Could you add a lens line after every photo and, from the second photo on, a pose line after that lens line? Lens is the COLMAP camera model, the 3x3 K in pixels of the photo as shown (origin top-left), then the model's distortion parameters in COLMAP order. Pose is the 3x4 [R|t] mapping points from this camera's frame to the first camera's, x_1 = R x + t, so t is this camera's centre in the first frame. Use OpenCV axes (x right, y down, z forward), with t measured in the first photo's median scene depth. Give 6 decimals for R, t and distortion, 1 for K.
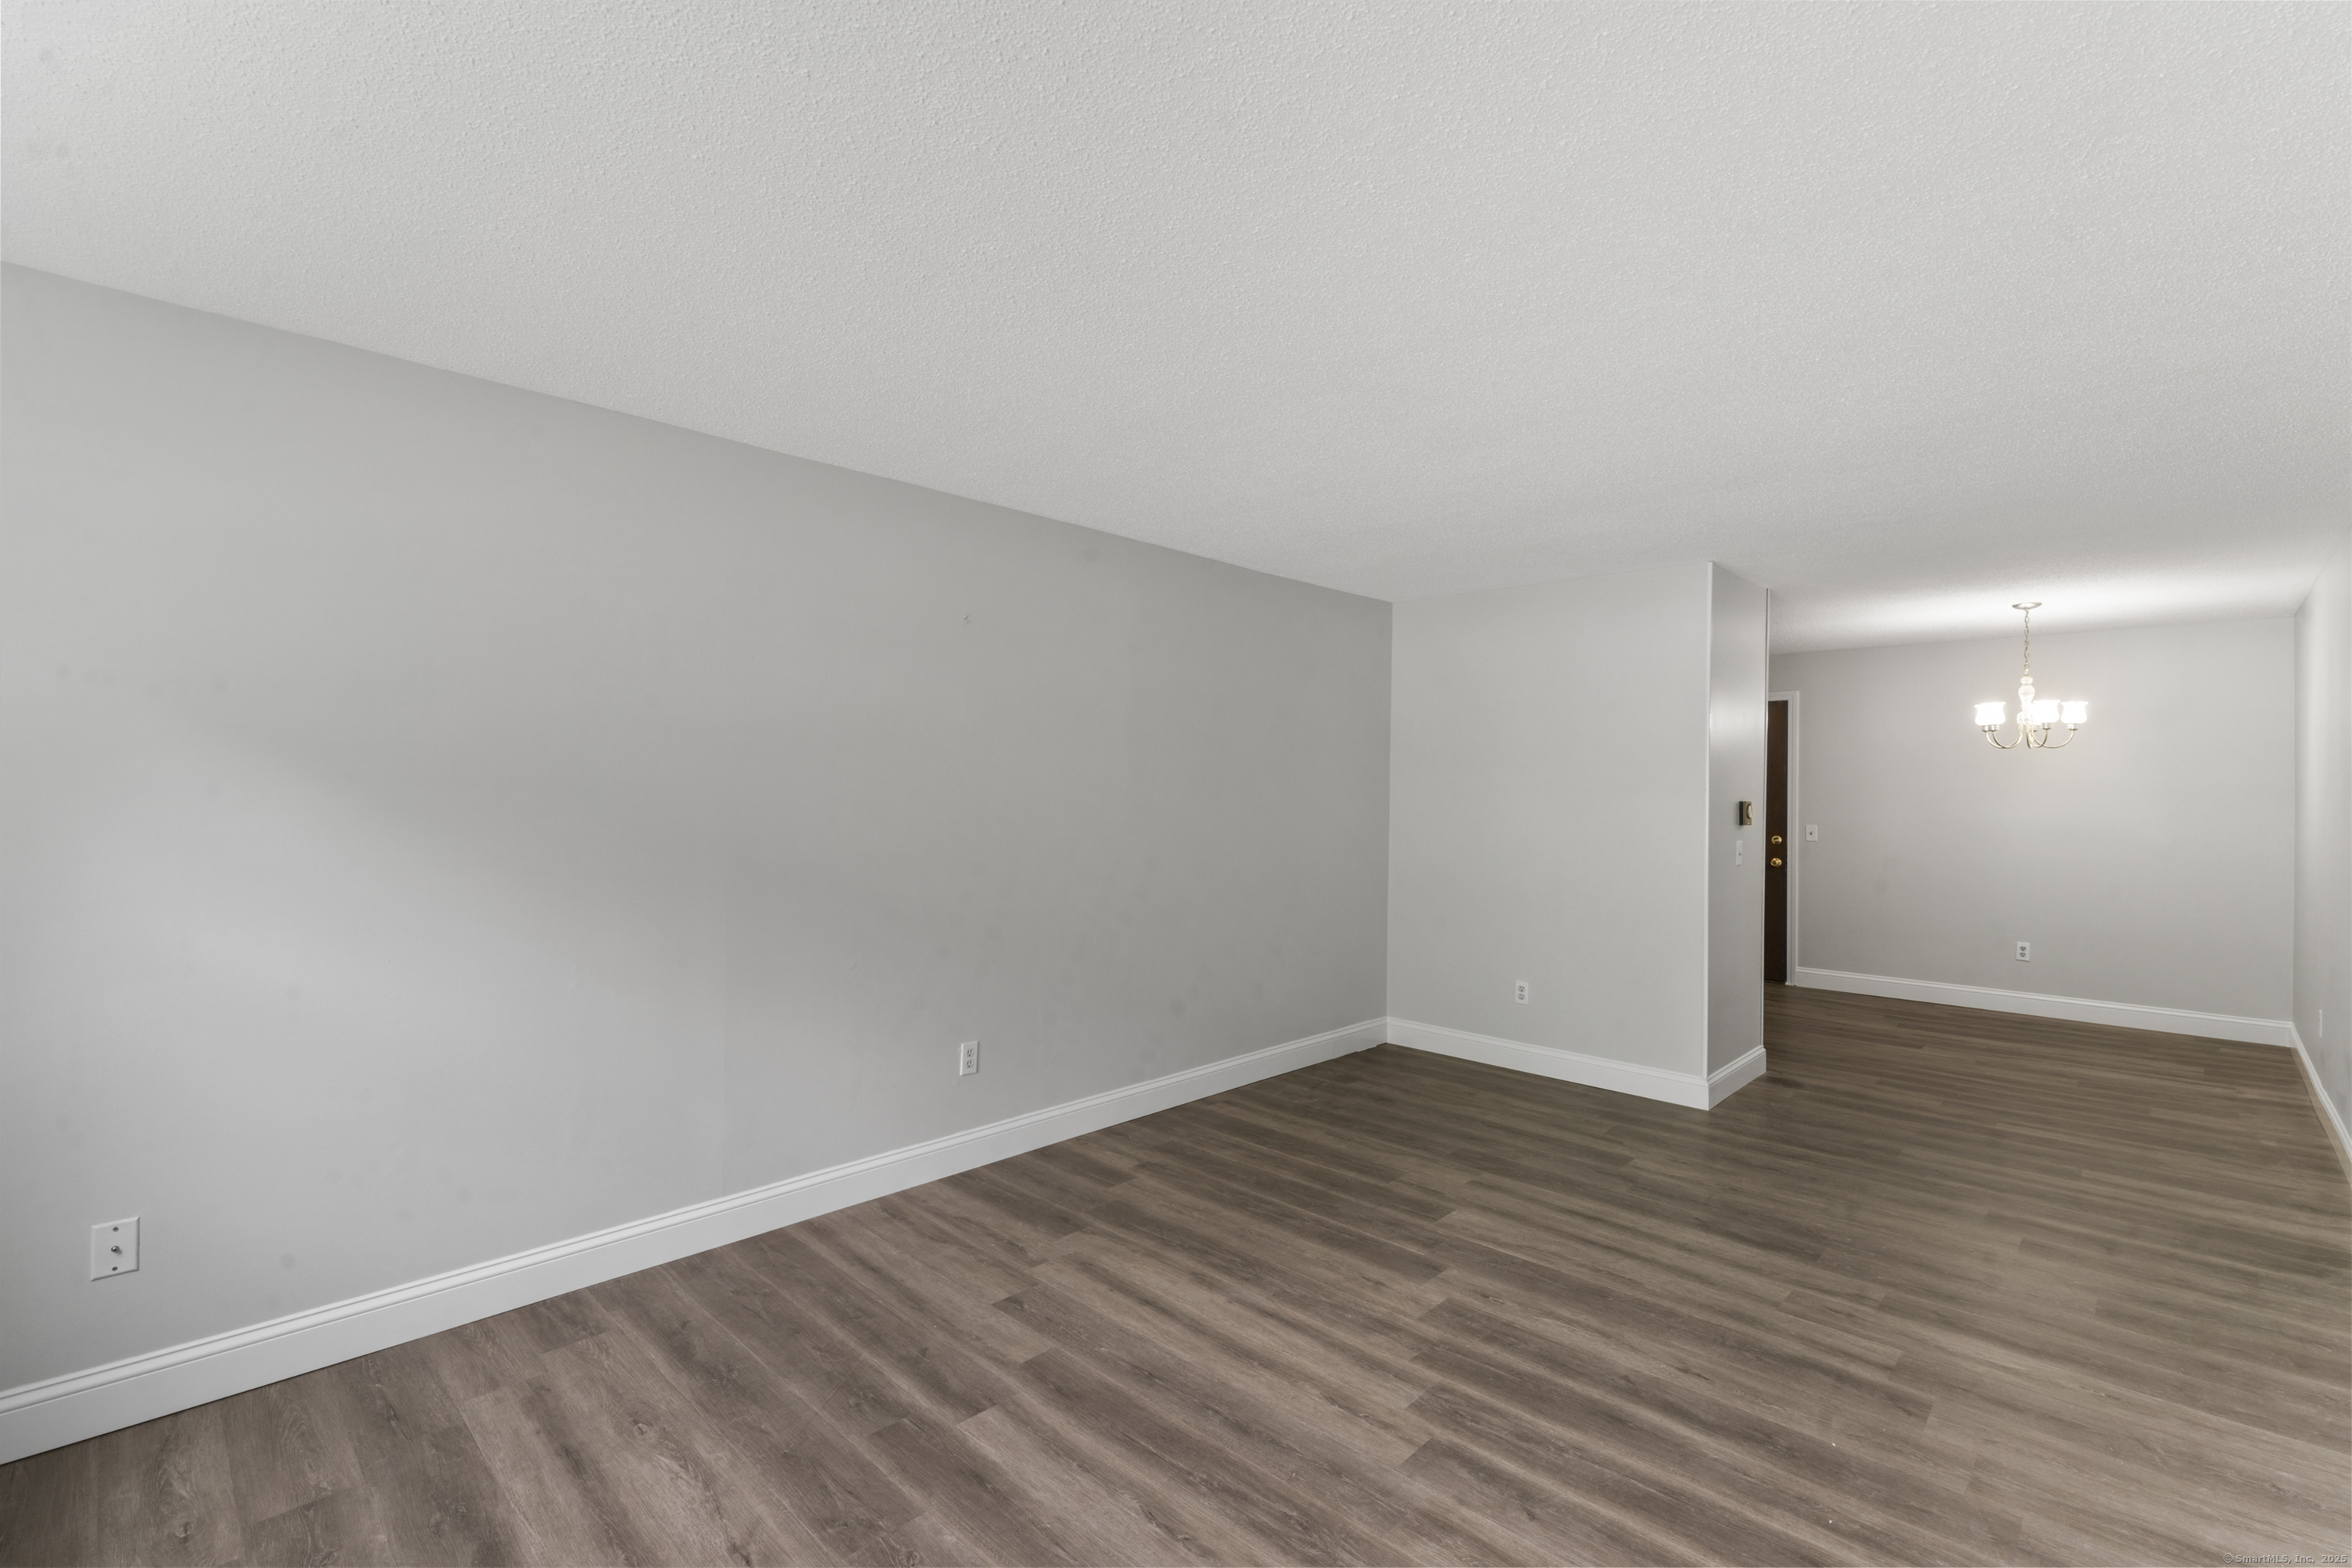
lens RADIAL K [[1022.7, 0, 1178.4], [0, 1022.7, 799.7], [0, 0, 1]] dist [-0.000676, 0.000162]
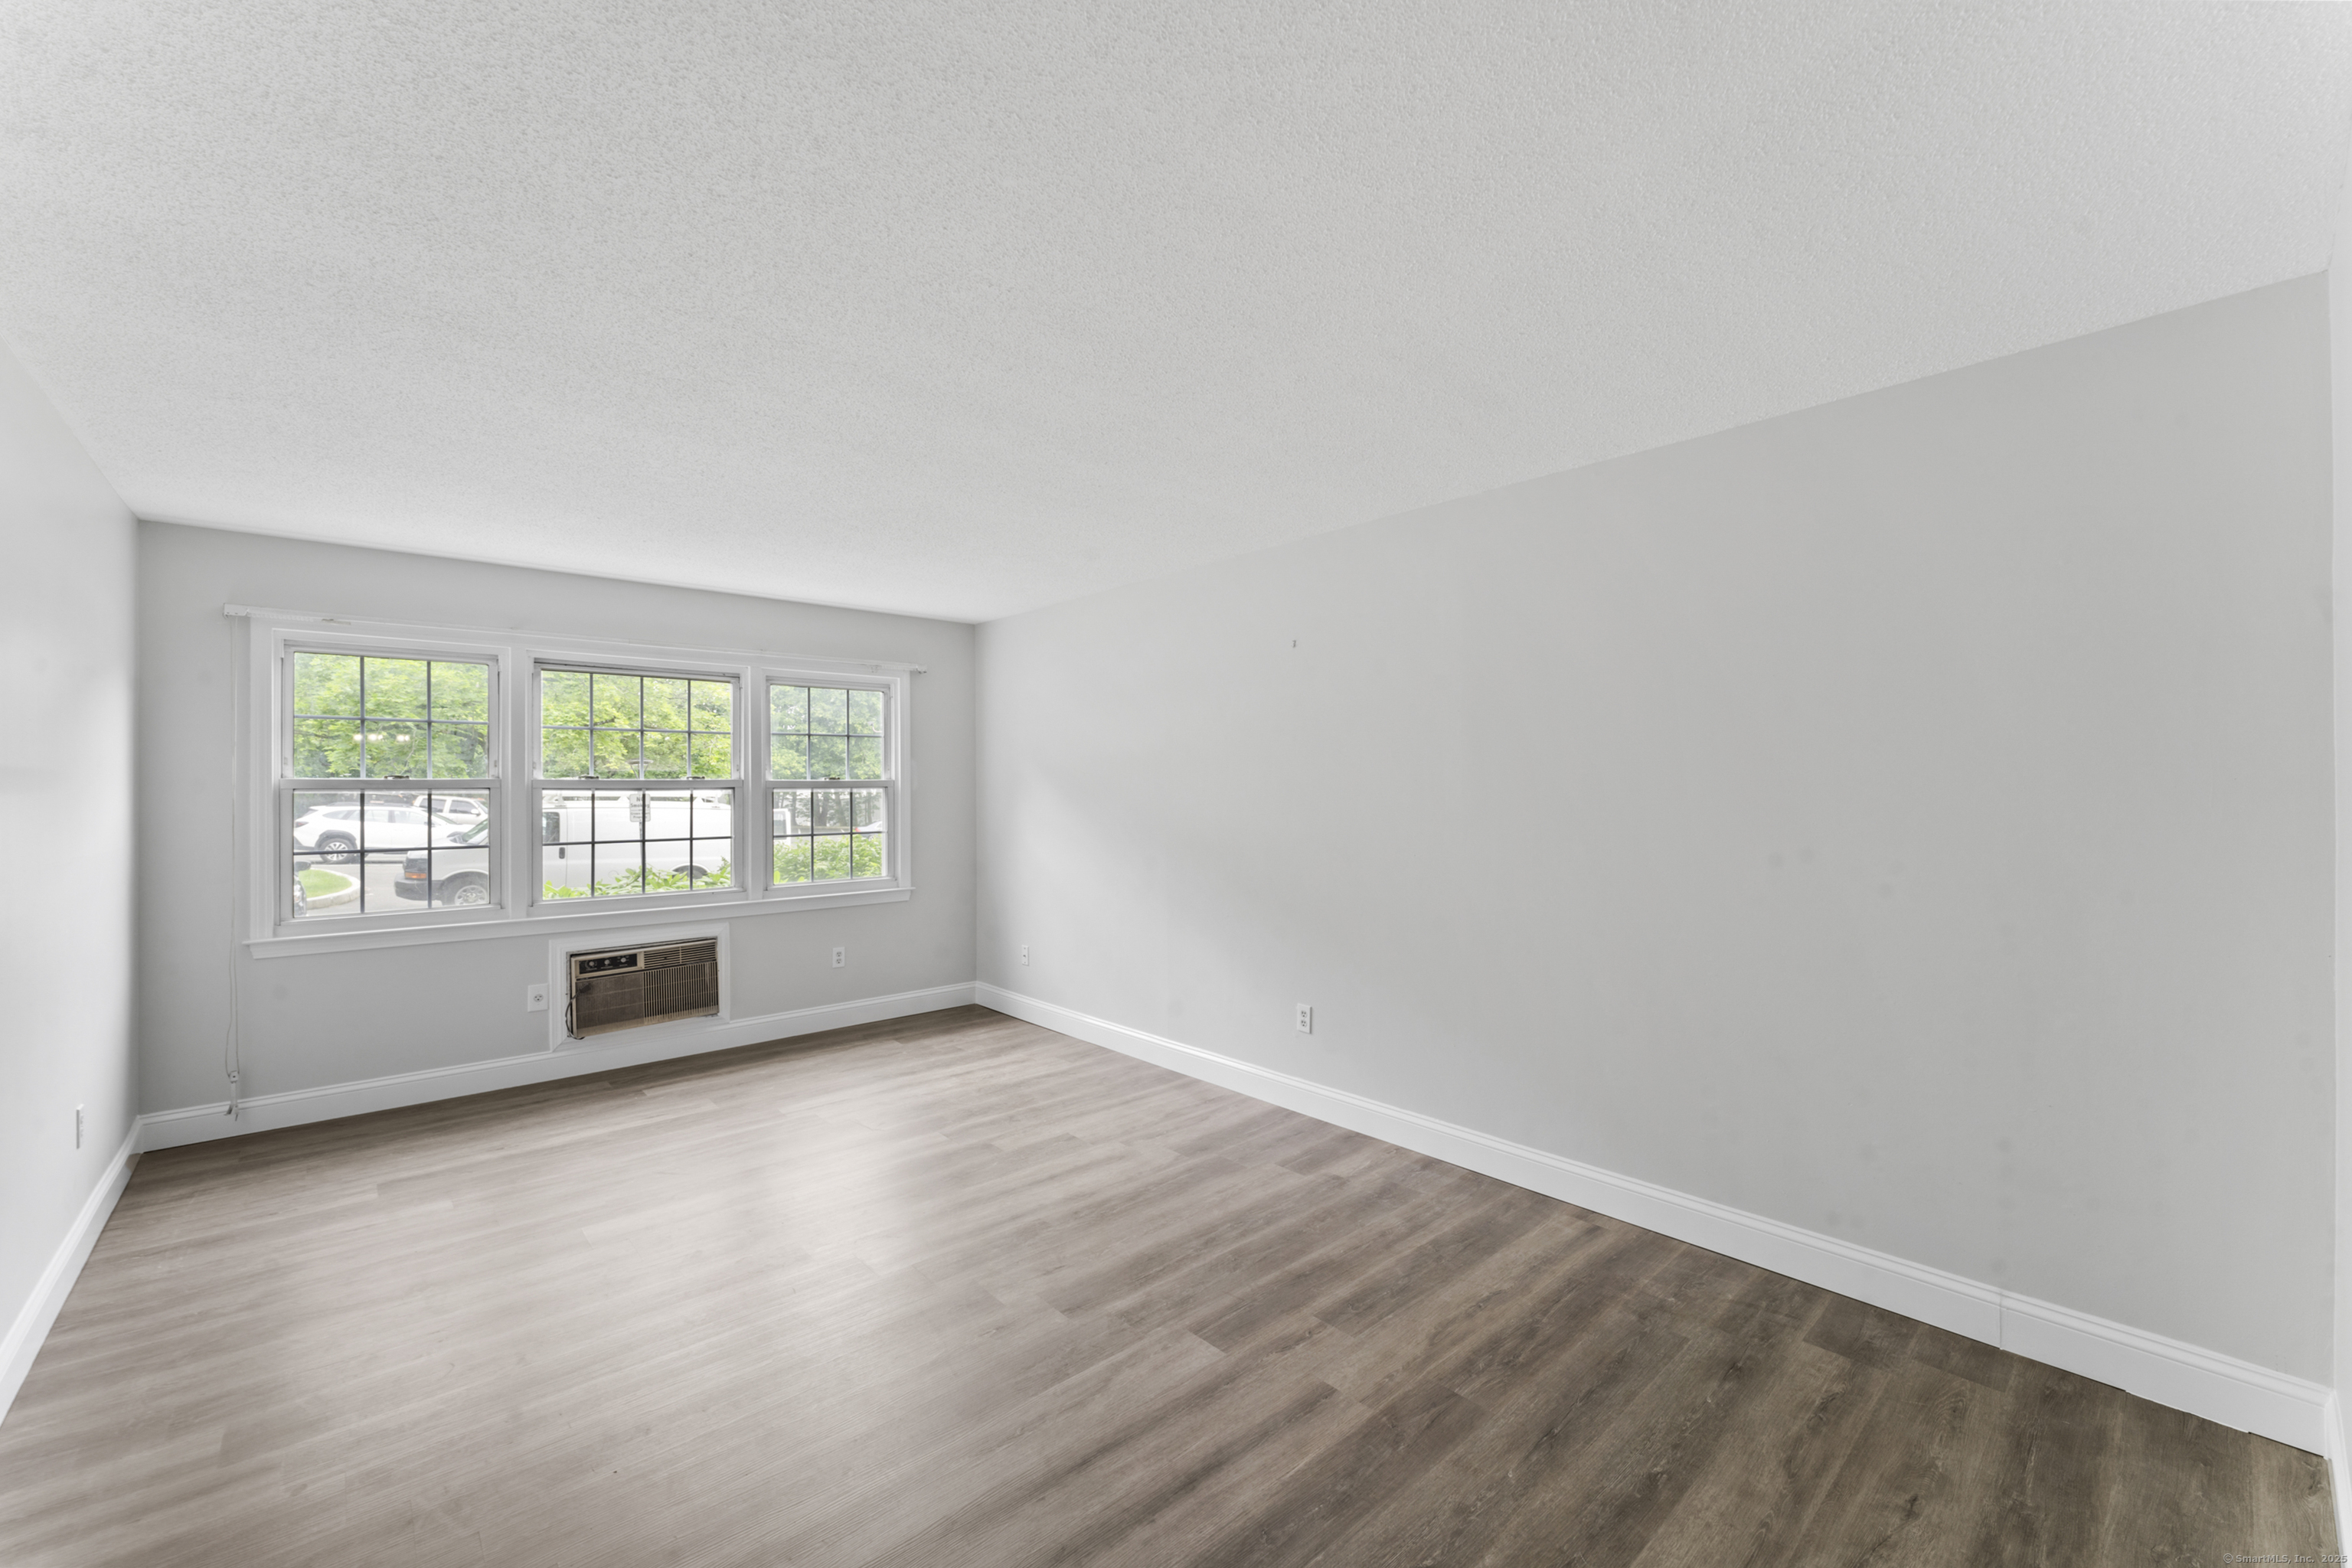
lens RADIAL K [[942.9, 0, 1179.5], [0, 942.9, 775.7], [0, 0, 1]] dist [0.003454, 0.000282]
pose [[-0.067456, -0.020772, -0.997506, 0.964205], [-0.005986, 0.999774, -0.020414, -0.000065], [0.997704, 0.004594, -0.067565, 1.016037]]
